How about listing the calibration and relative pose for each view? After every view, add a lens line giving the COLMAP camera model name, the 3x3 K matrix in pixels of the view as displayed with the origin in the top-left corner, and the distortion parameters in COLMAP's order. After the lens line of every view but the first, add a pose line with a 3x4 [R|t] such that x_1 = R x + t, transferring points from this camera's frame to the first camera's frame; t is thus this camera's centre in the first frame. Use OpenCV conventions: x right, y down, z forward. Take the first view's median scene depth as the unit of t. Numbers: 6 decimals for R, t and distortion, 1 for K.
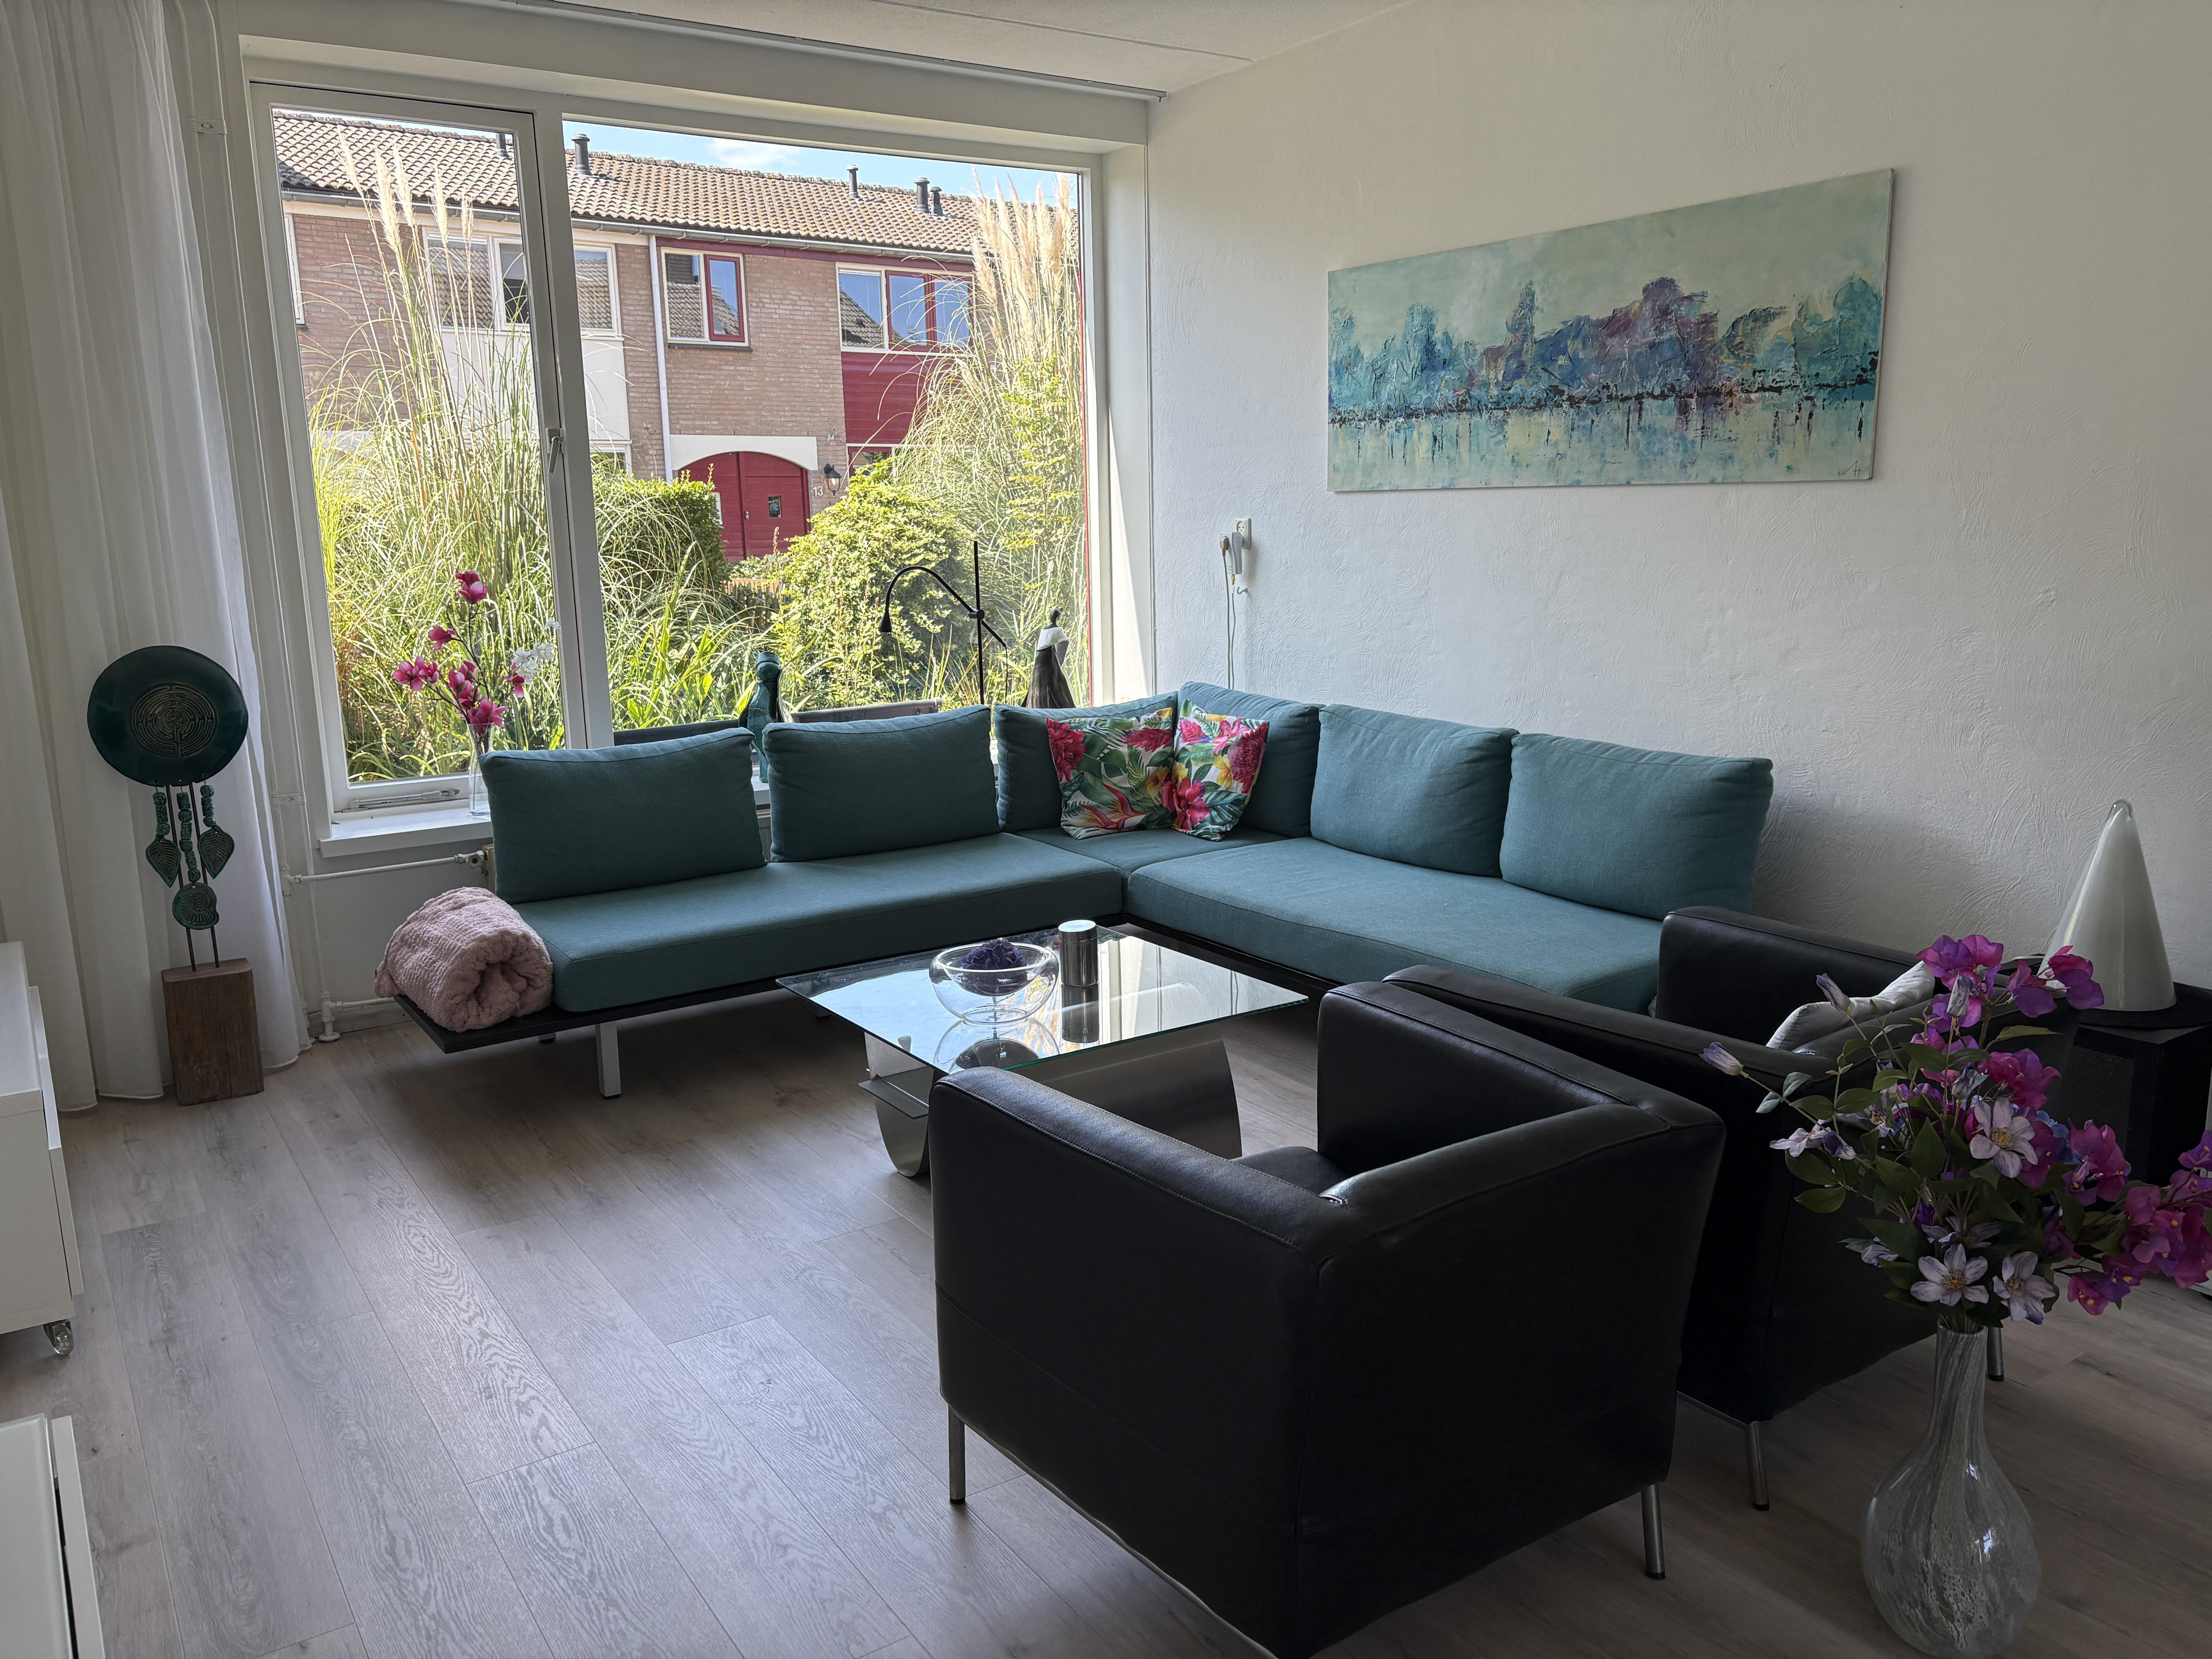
lens RADIAL K [[1669.2, 0, 1096.3], [0, 1669.2, 840.9], [0, 0, 1]] dist [0.057158, -0.056678]
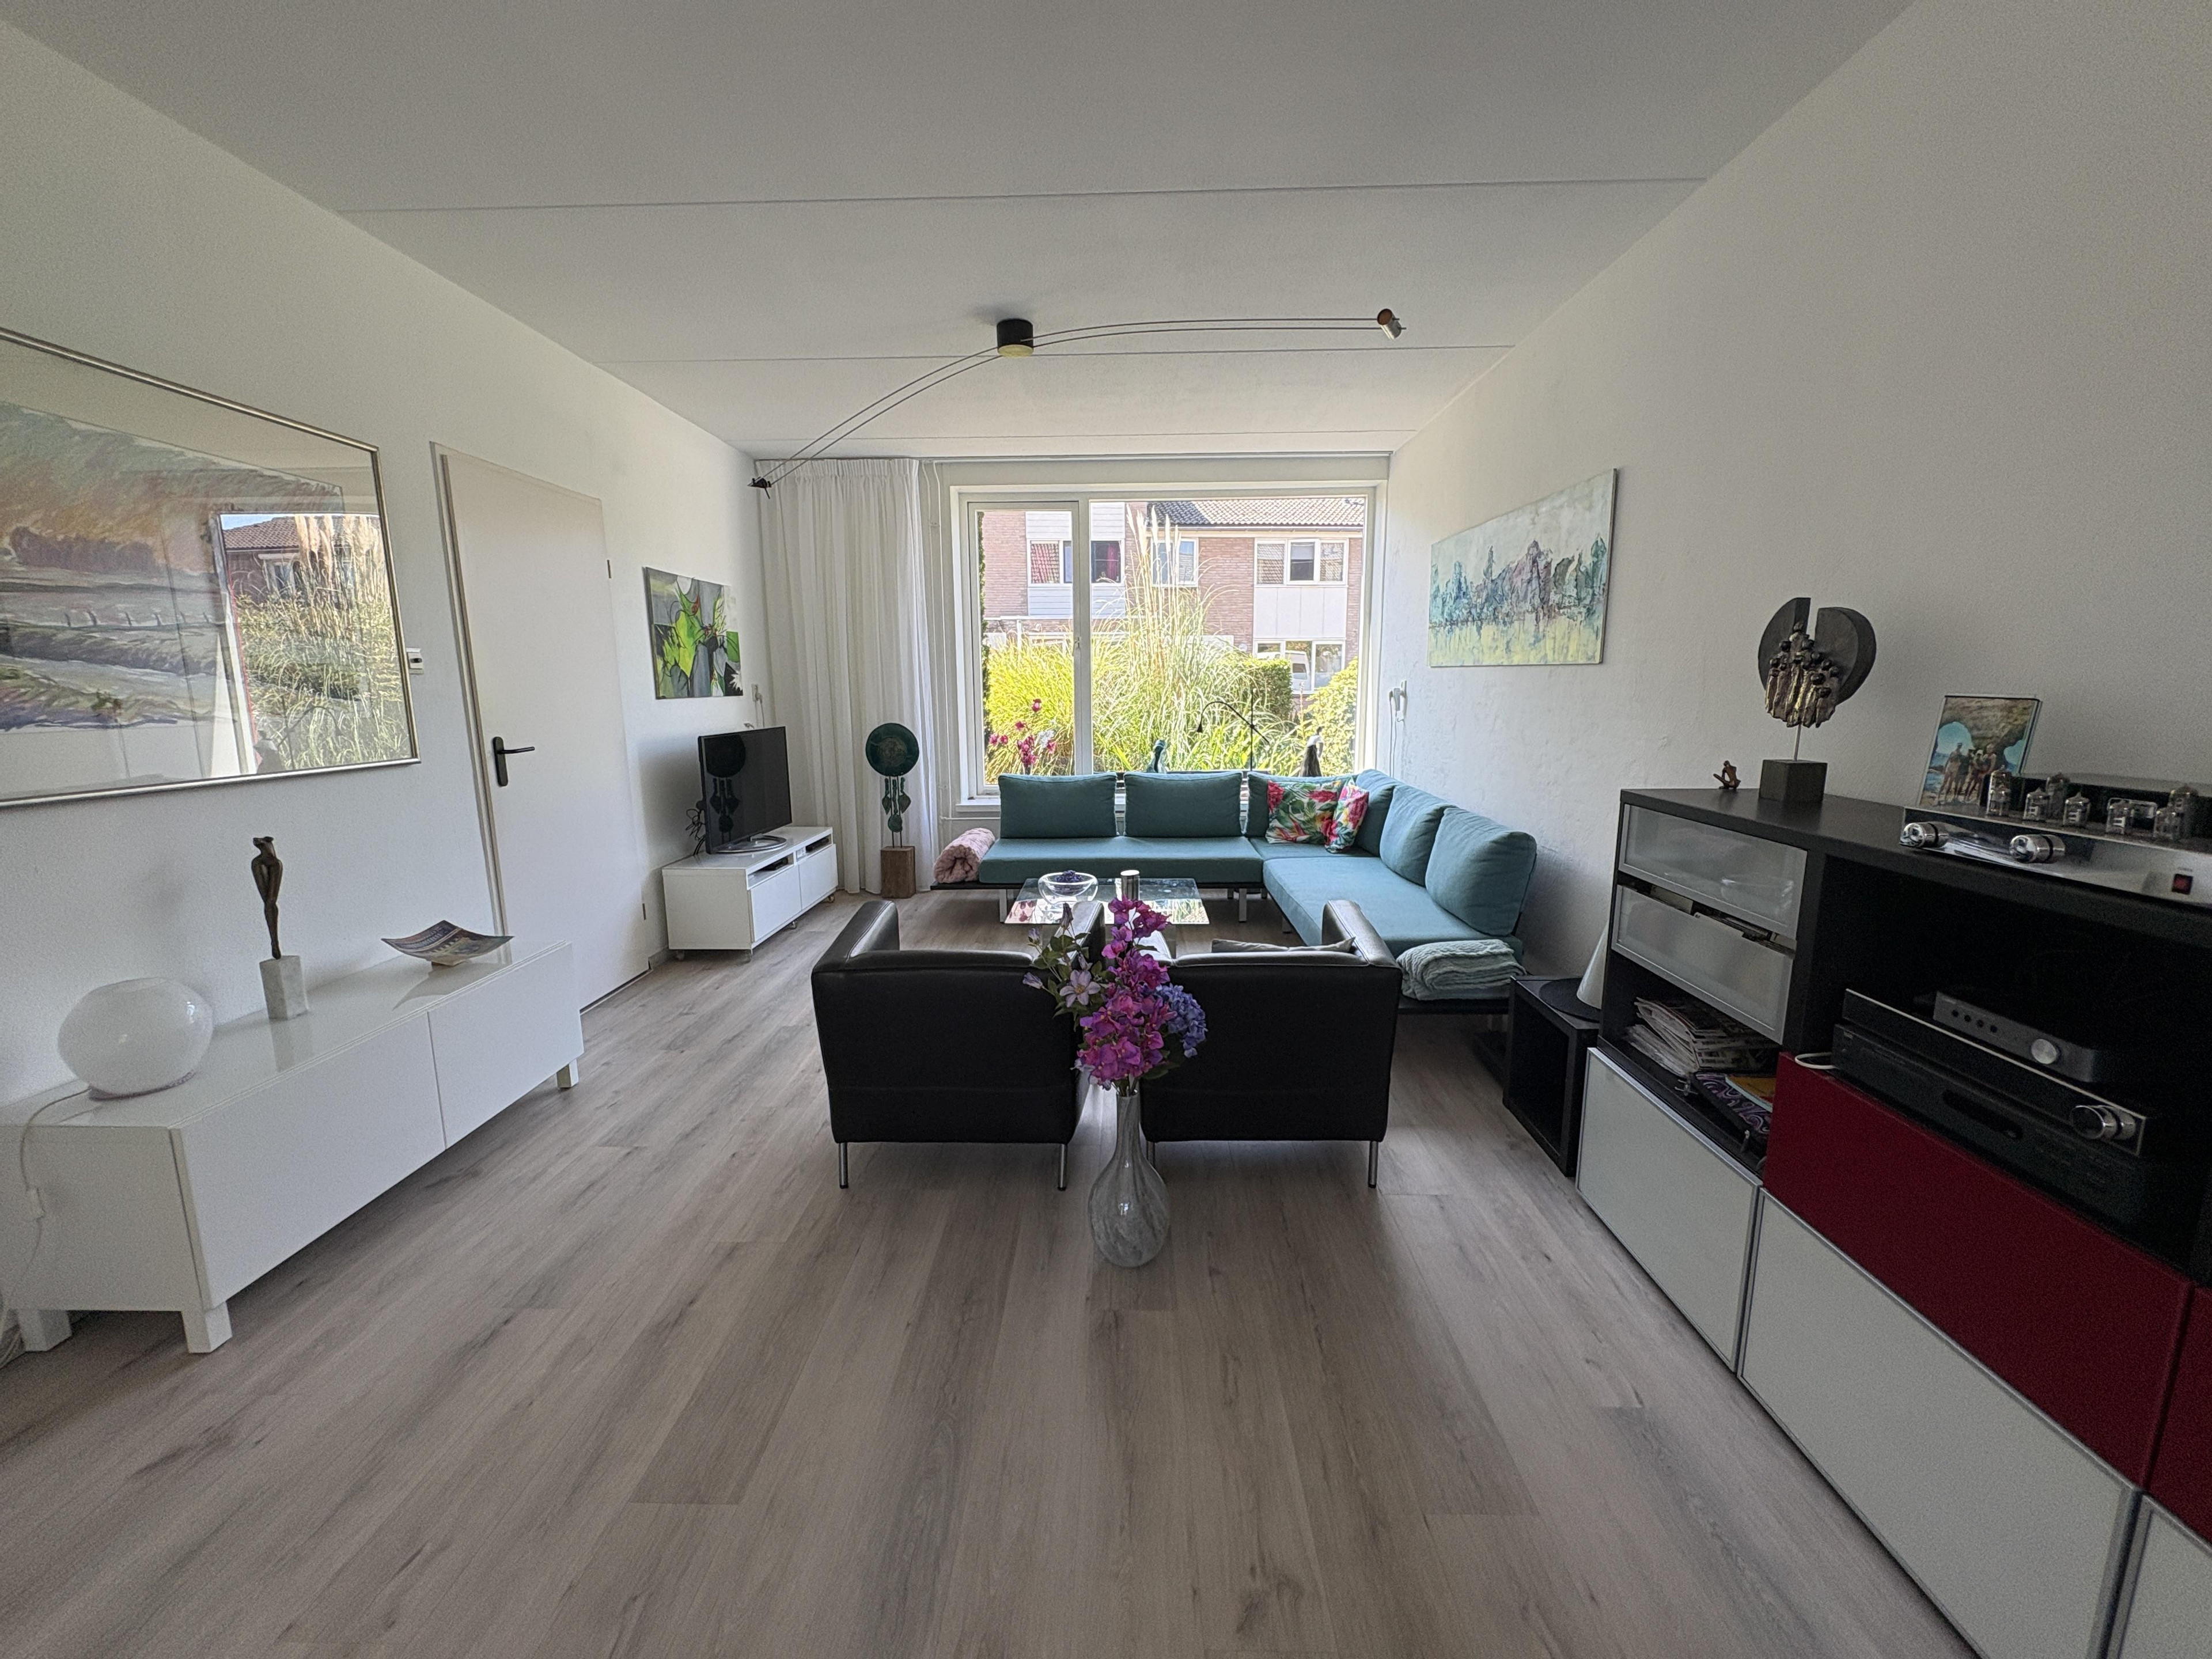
lens RADIAL K [[879.9, 0, 1101.5], [0, 879.9, 828.0], [0, 0, 1]] dist [0.000126, -0.000034]
pose [[0.817244, 0.111174, -0.565466, 0.511964], [-0.121358, 0.992413, 0.019721, -0.019705], [0.563368, 0.052507, 0.824536, 0.062484]]
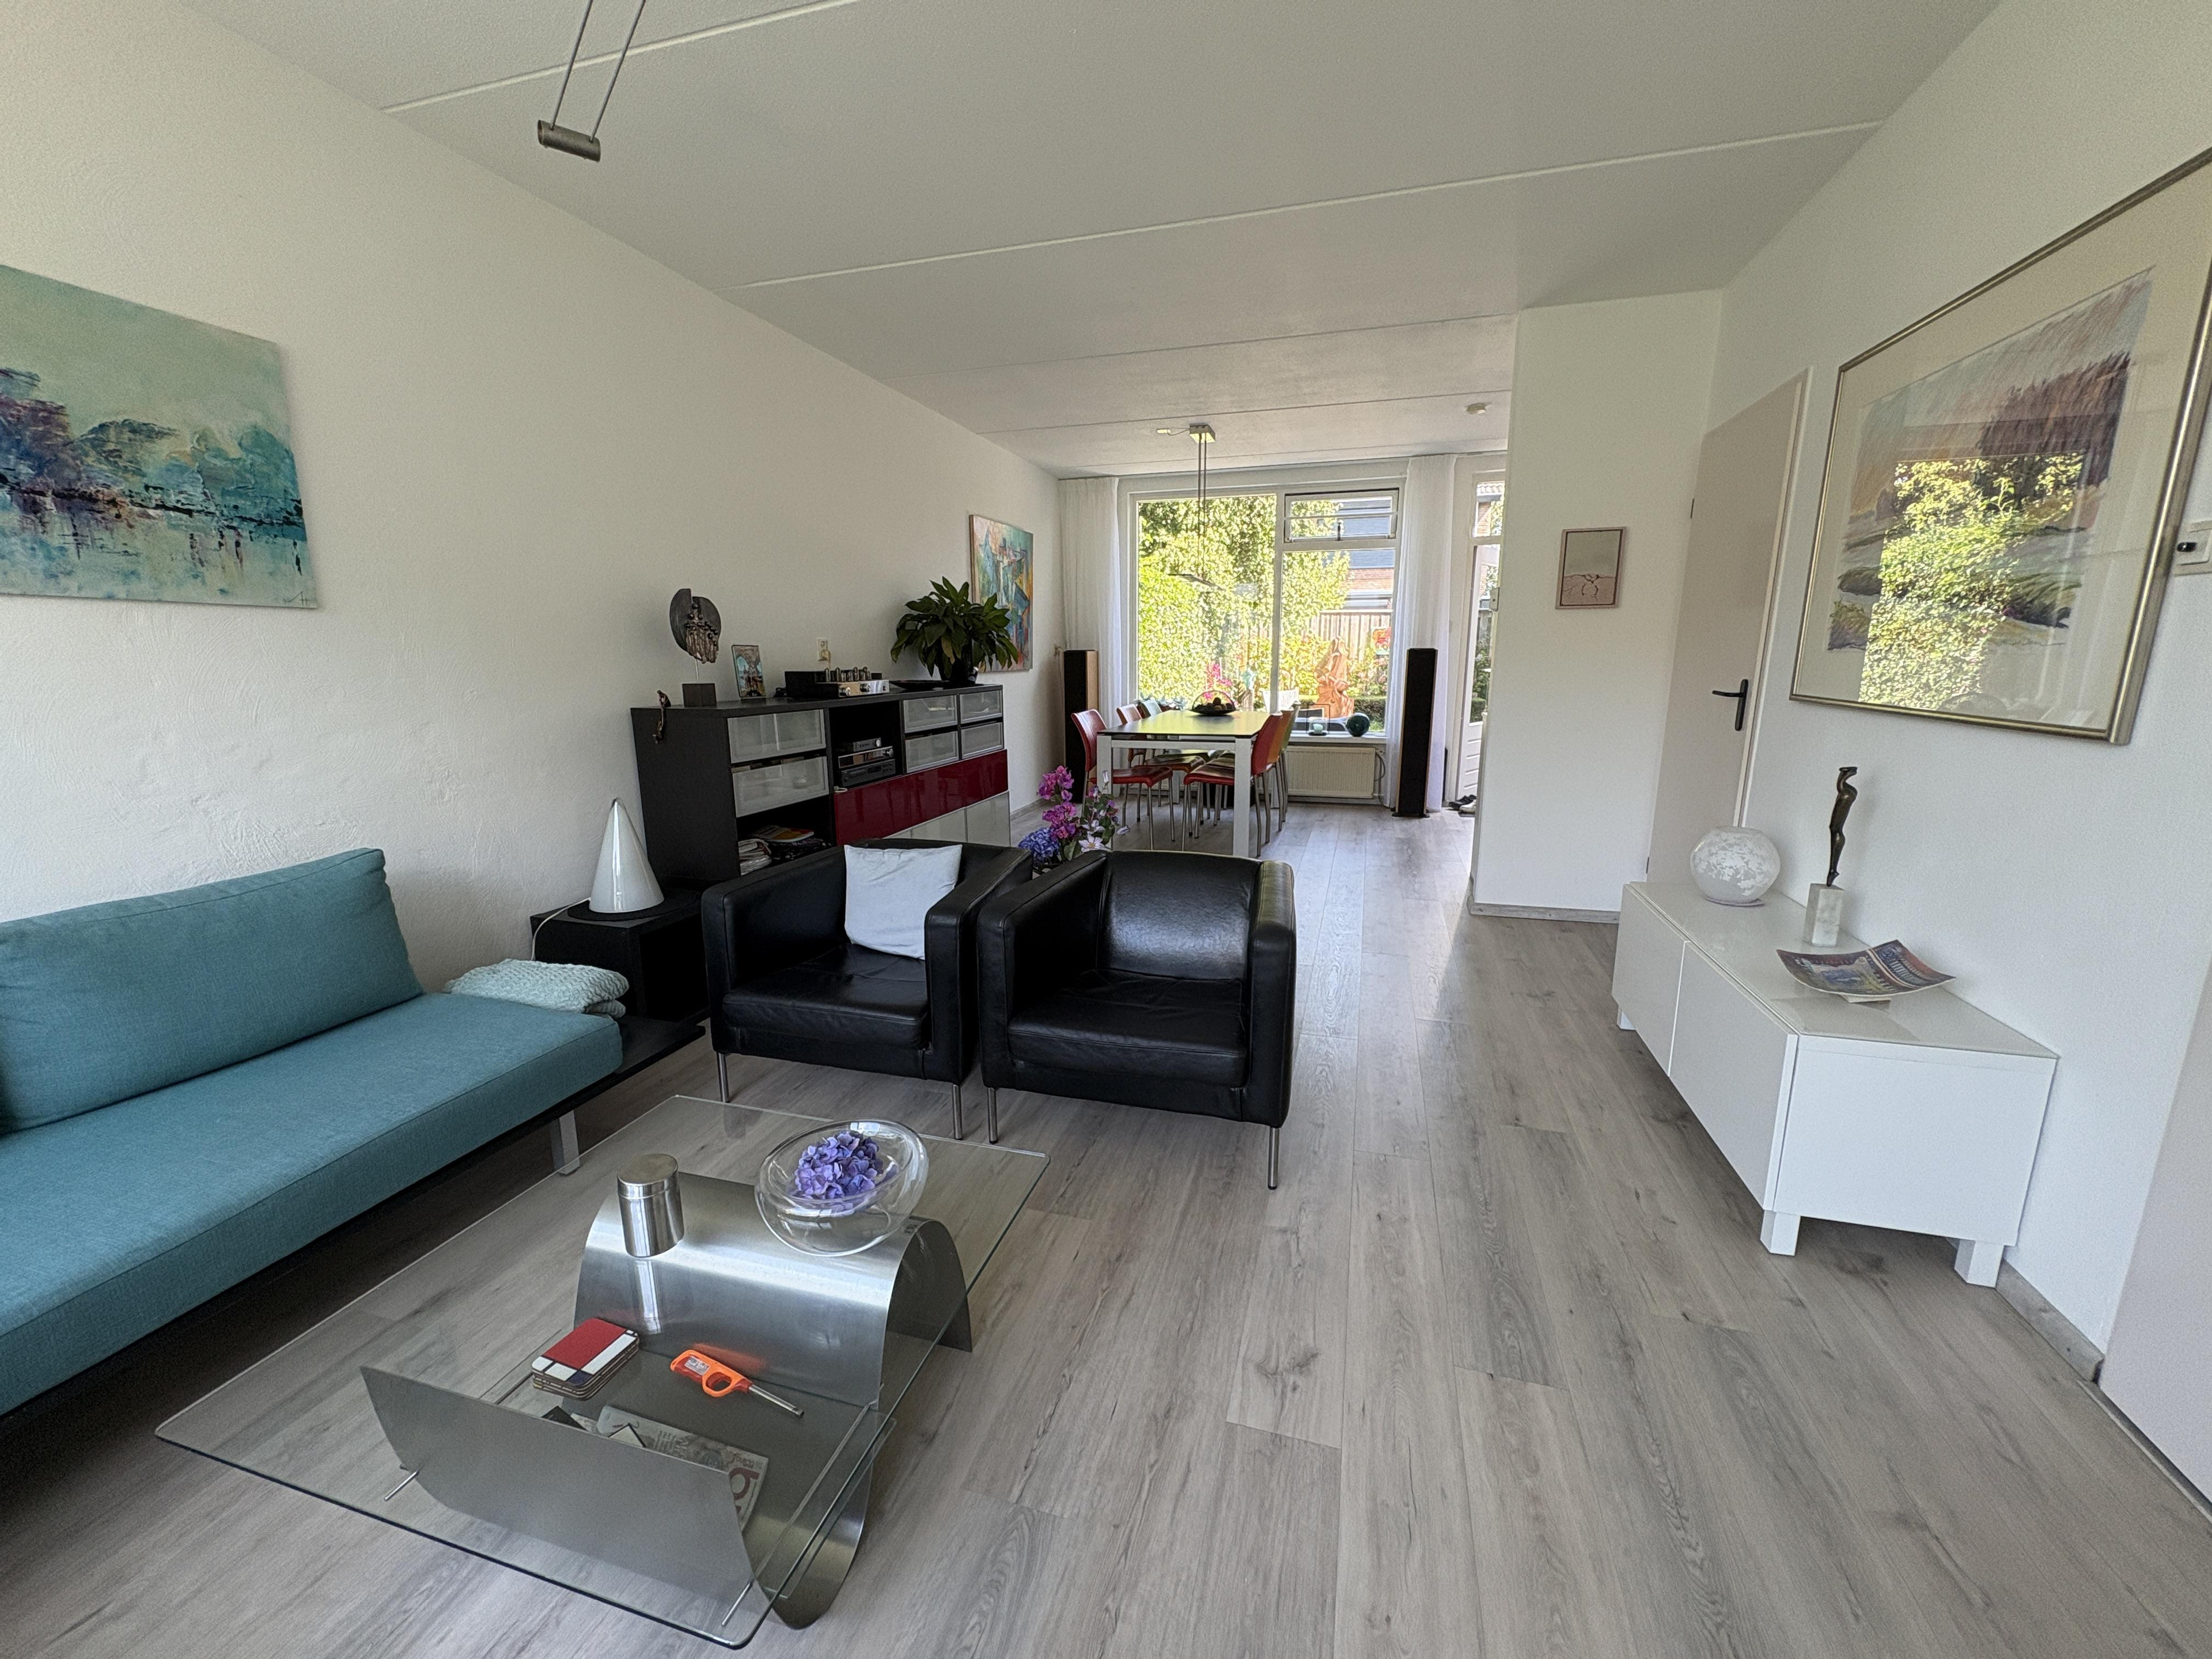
lens RADIAL K [[879.9, 0, 1107.6], [0, 879.9, 823.1], [0, 0, 1]] dist [0.000126, -0.000034]
pose [[-0.642119, -0.121374, 0.756936, -0.354683], [0.166768, 0.941624, 0.292460, -0.146860], [-0.748246, 0.314027, -0.584393, 0.908588]]
